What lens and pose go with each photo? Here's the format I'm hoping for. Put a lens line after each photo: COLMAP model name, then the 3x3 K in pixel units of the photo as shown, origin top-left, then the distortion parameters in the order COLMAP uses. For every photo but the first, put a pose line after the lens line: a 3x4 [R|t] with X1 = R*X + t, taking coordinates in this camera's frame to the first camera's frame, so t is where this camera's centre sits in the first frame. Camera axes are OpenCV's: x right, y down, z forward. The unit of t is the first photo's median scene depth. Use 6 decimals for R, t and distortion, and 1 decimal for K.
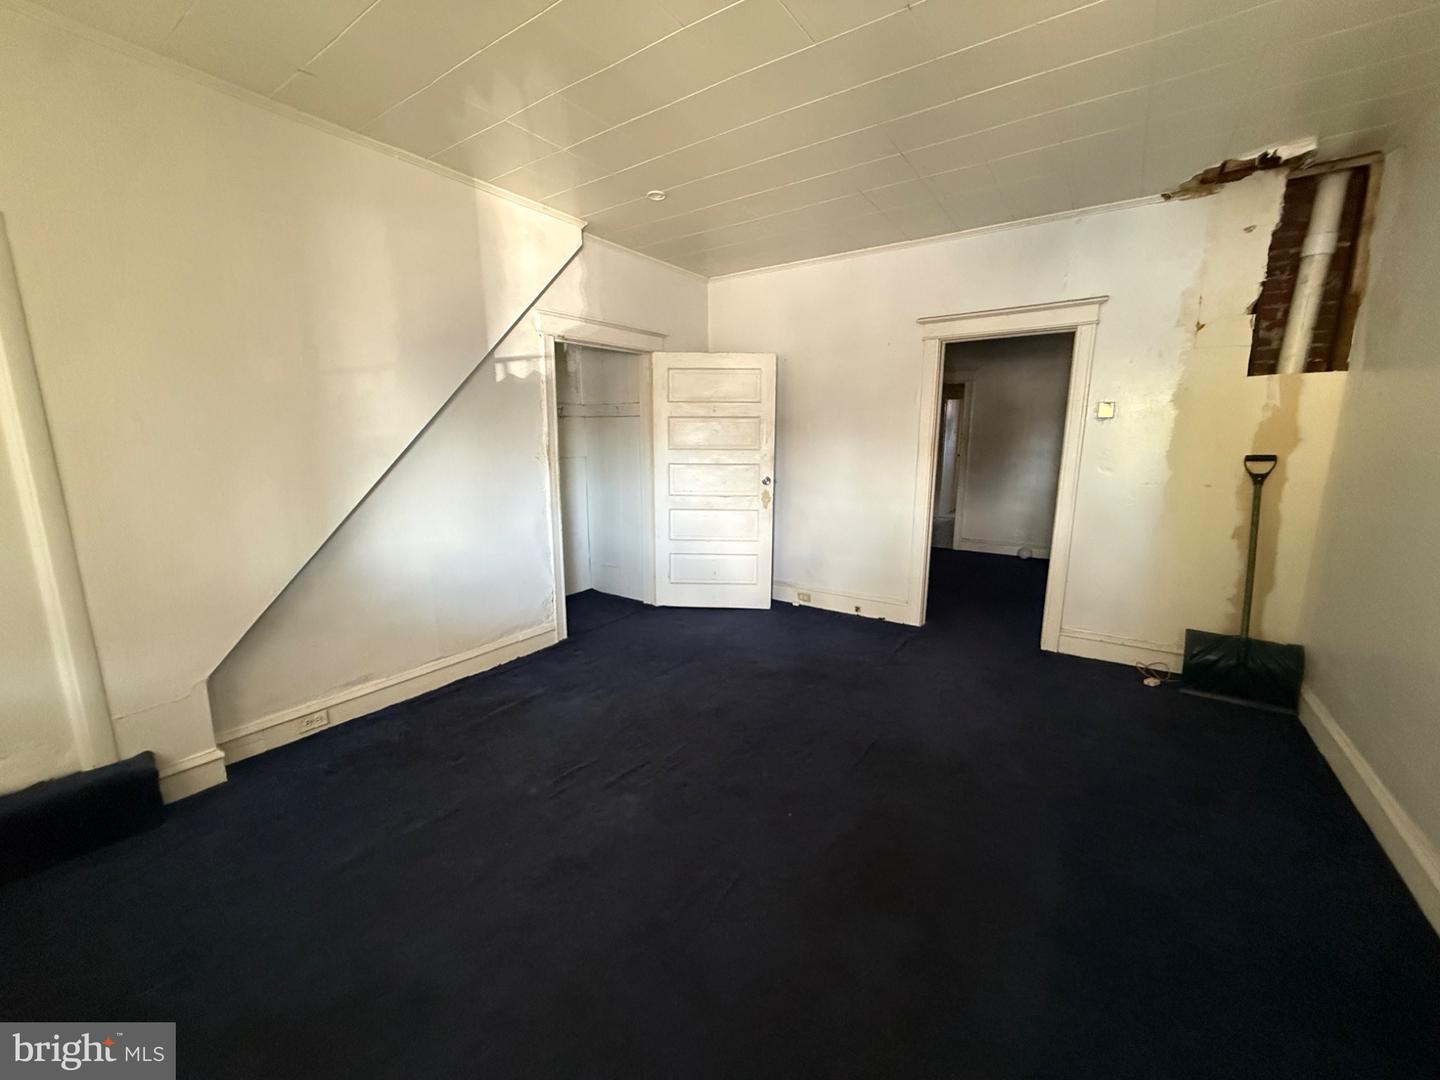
lens RADIAL K [[576.8, 0, 719.8], [0, 576.8, 543.9], [0, 0, 1]] dist [0.001070, -0.000014]
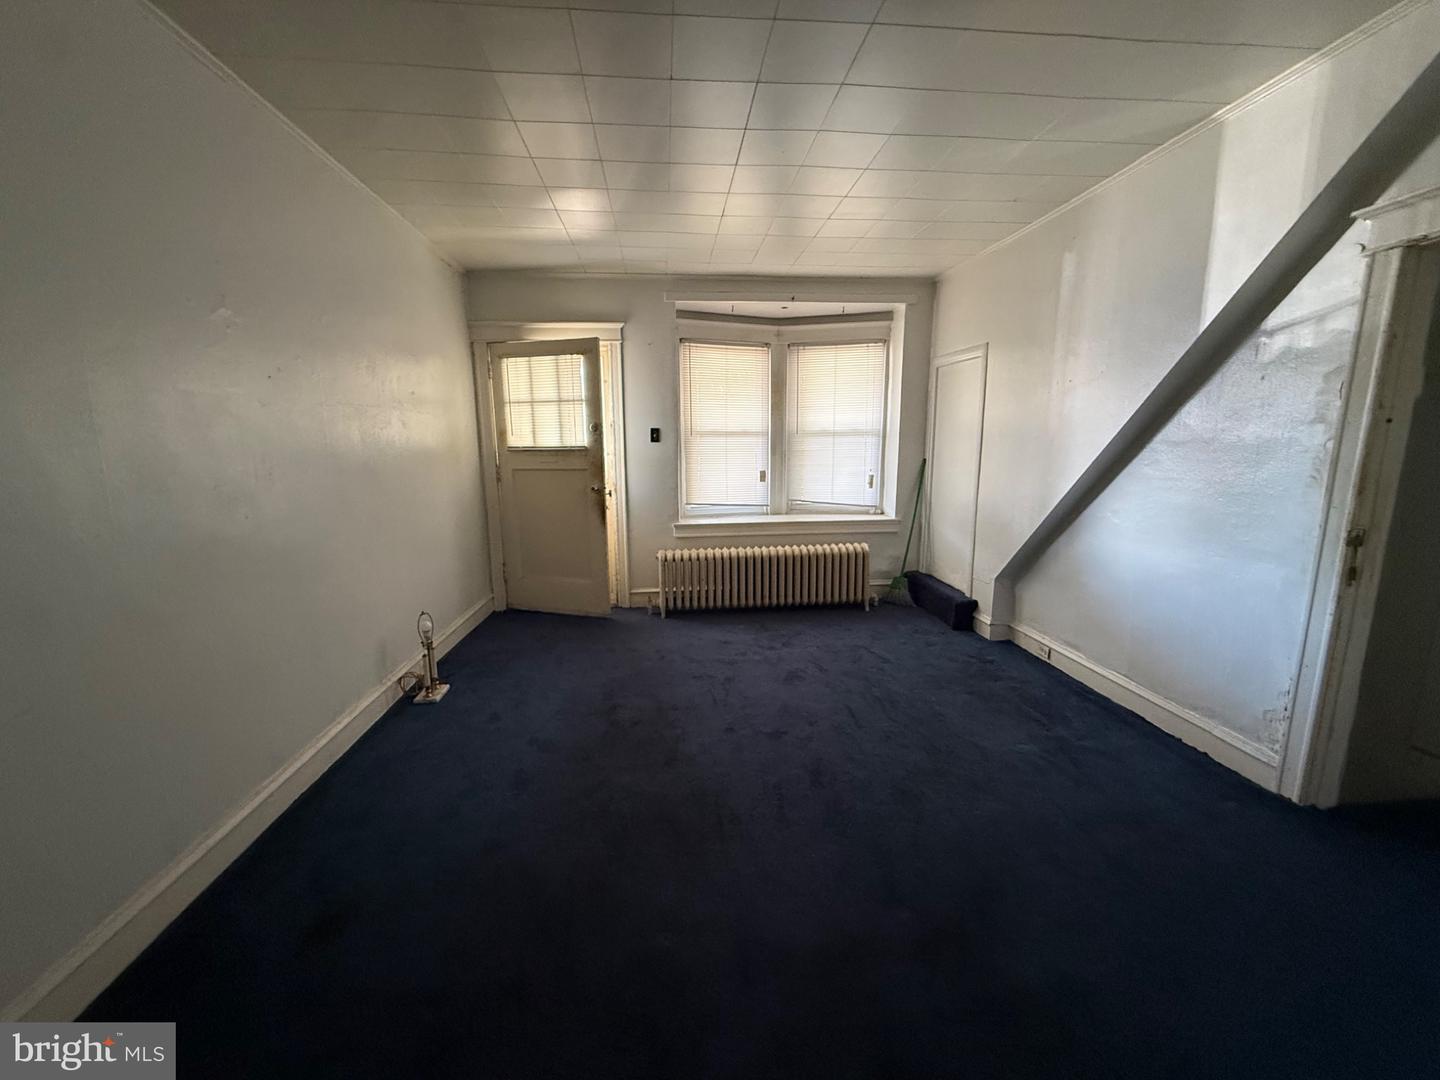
lens RADIAL K [[576.8, 0, 717.4], [0, 576.8, 550.0], [0, 0, 1]] dist [0.001070, -0.000014]
pose [[-0.766405, 0.126002, -0.629878, 0.651566], [-0.114142, 0.938255, 0.326572, -0.249882], [0.632135, 0.322182, -0.704701, 1.270393]]
